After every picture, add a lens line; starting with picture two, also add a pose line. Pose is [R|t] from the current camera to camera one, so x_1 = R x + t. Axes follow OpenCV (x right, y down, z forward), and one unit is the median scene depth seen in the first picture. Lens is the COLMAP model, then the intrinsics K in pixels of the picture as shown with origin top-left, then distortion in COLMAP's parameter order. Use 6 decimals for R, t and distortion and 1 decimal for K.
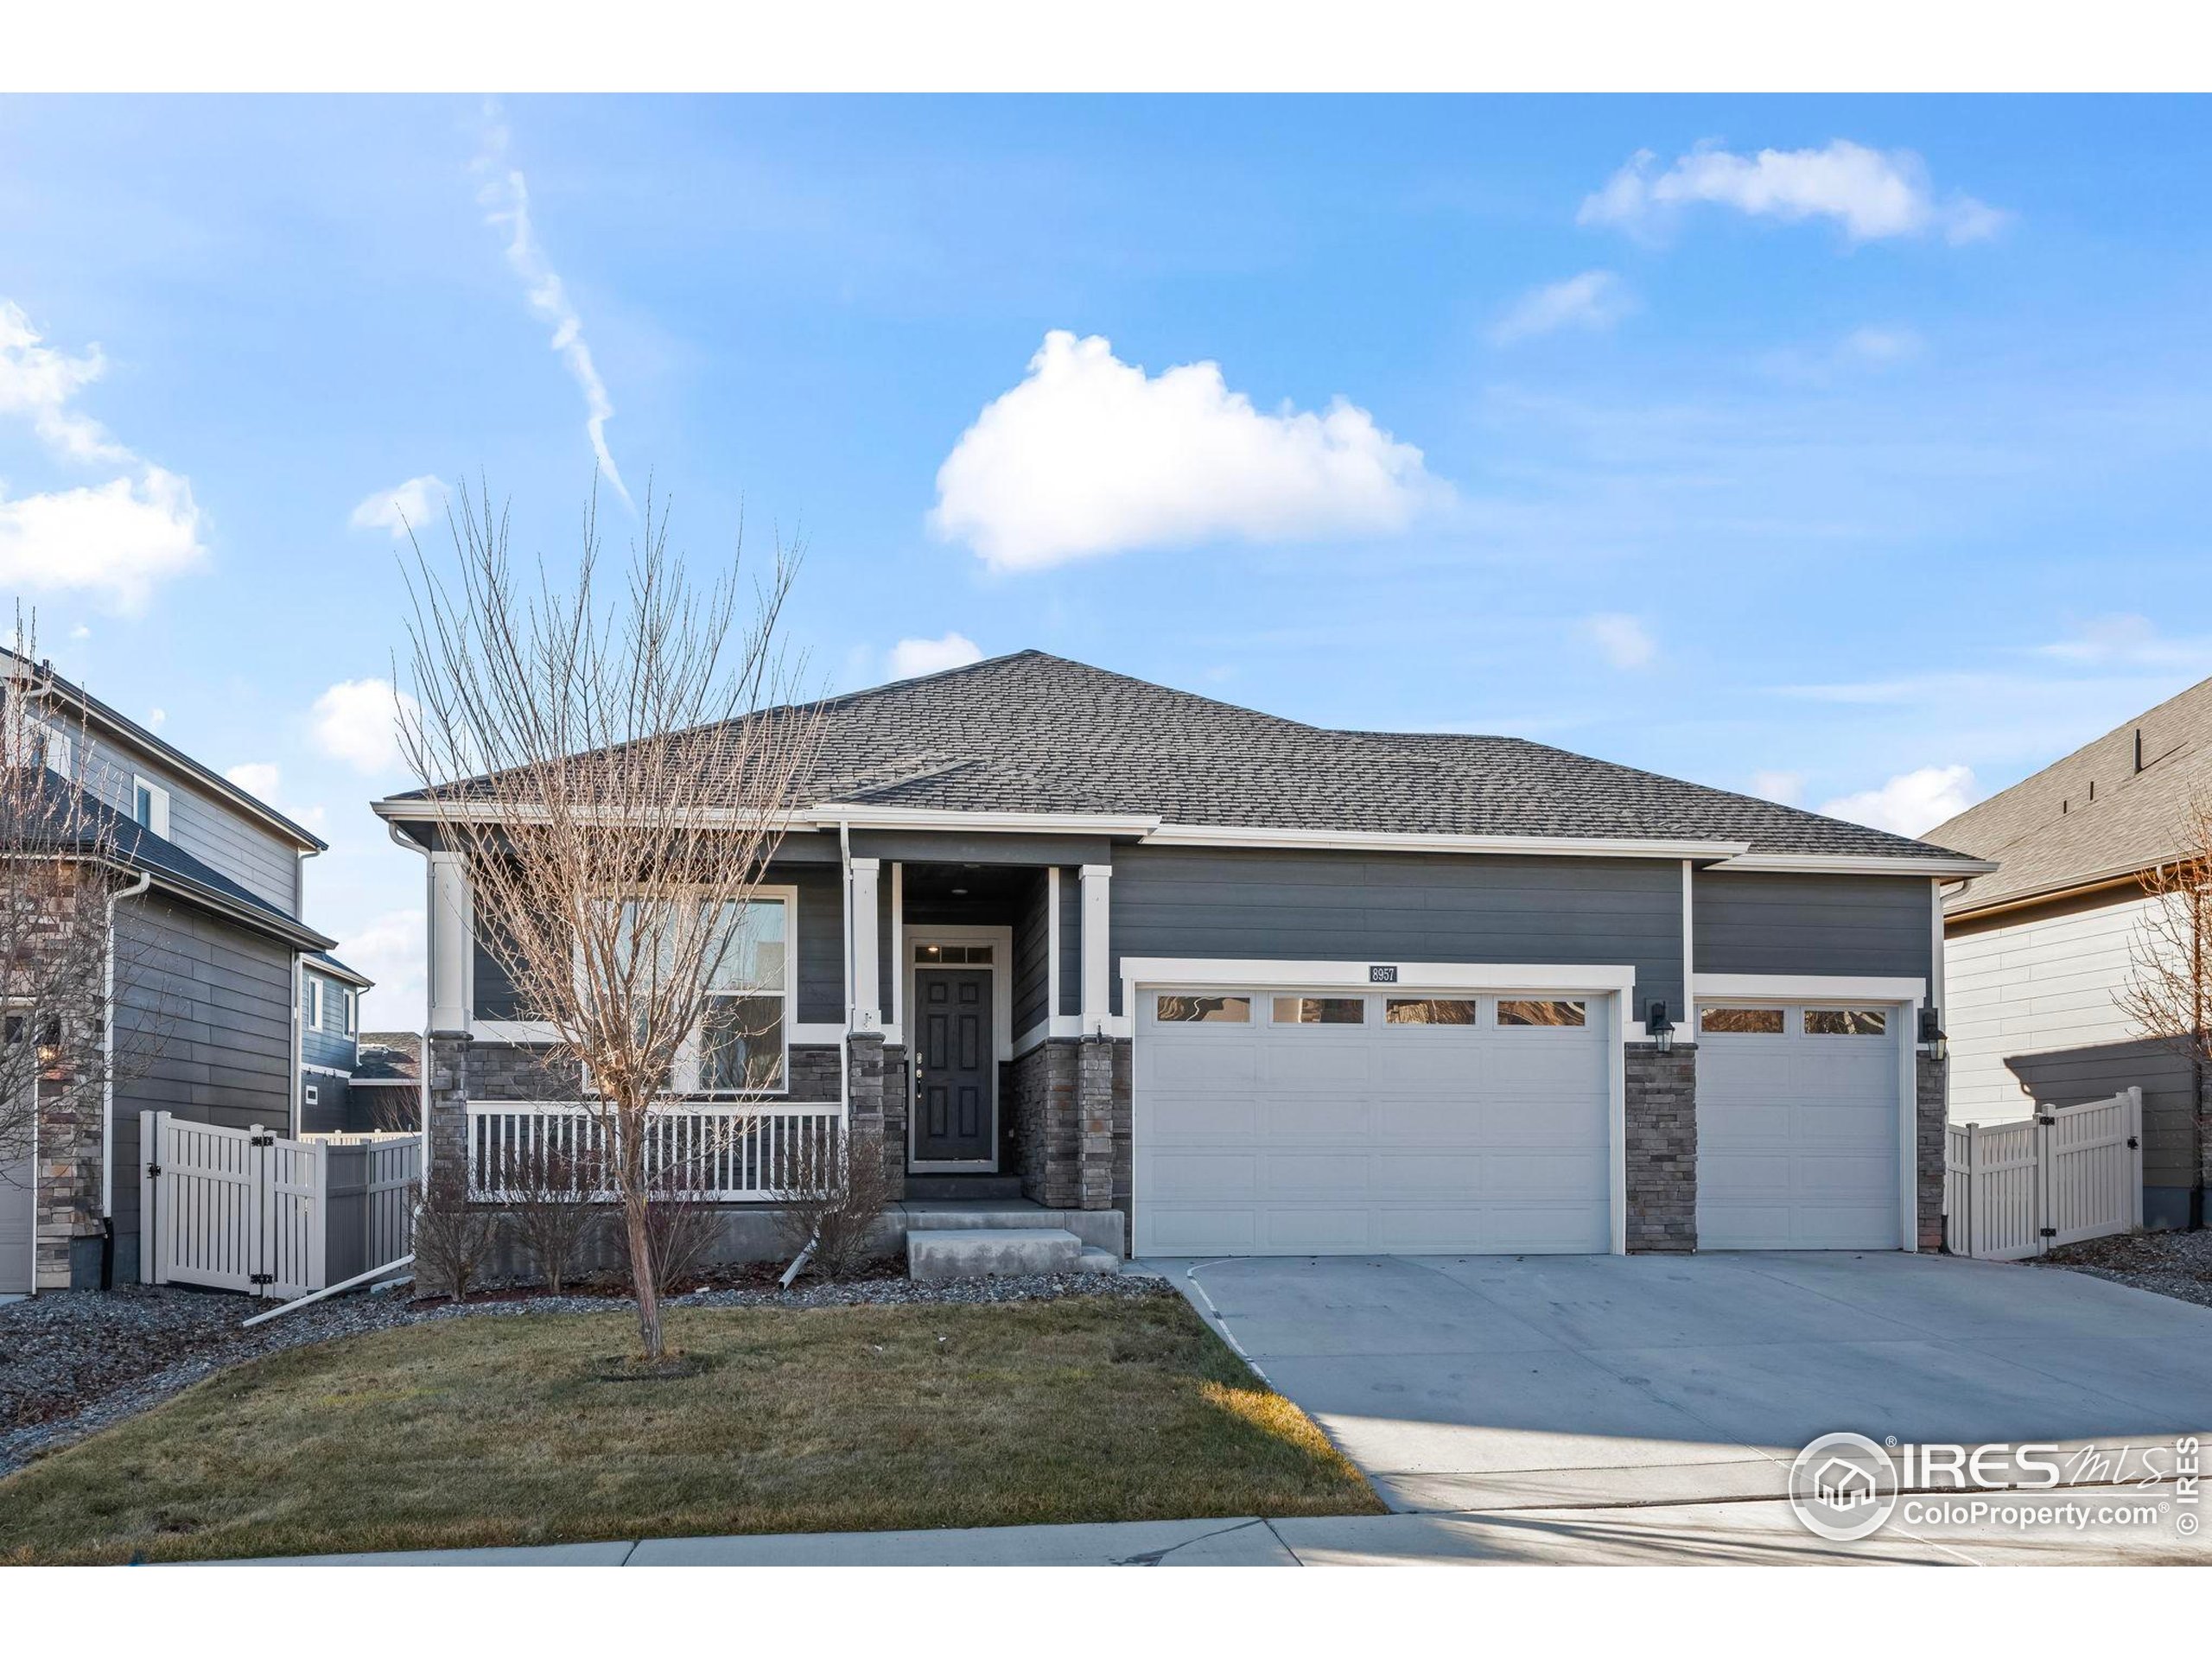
lens RADIAL K [[1866.4, 0, 1108.8], [0, 1866.4, 1140.2], [0, 0, 1]] dist [0.012050, 0.003923]
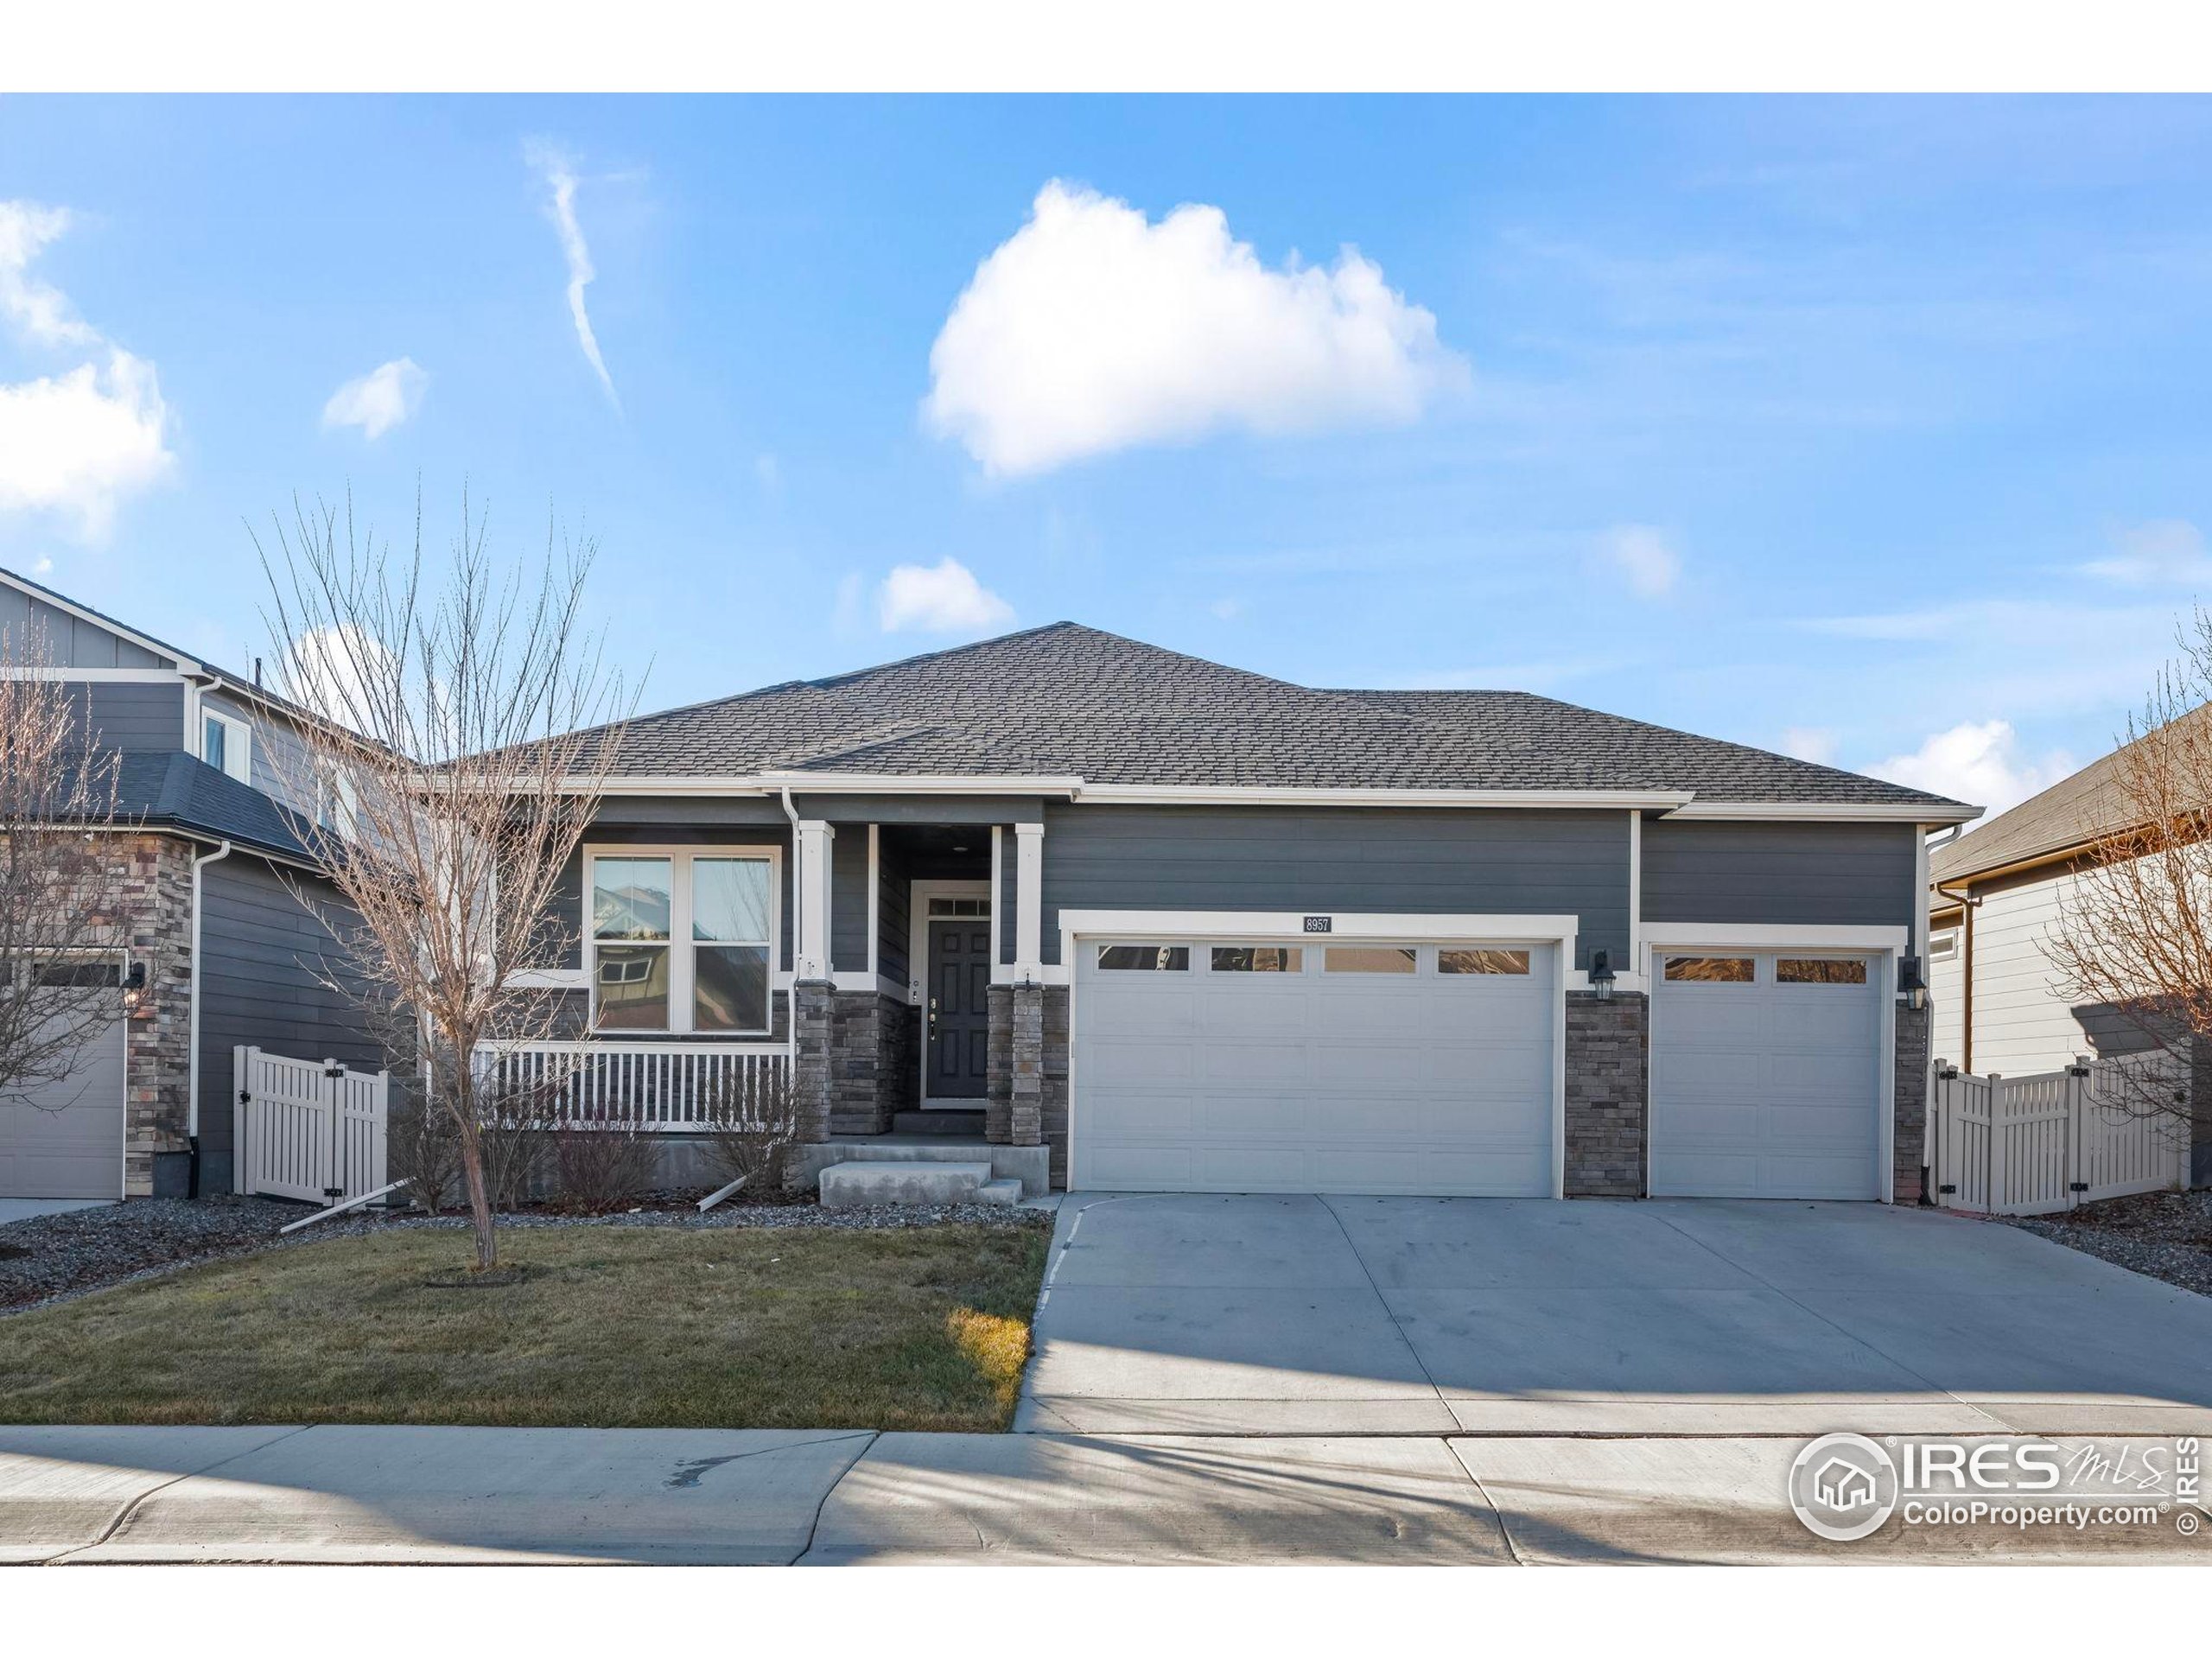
lens RADIAL K [[1749.2, 0, 1062.6], [0, 1749.2, 1109.1], [0, 0, 1]] dist [0.014271, -0.000023]
pose [[0.985111, 0.014499, -0.171308, 0.186213], [-0.011684, 0.999780, 0.017428, -0.001368], [0.171523, -0.015167, 0.985063, 0.012949]]
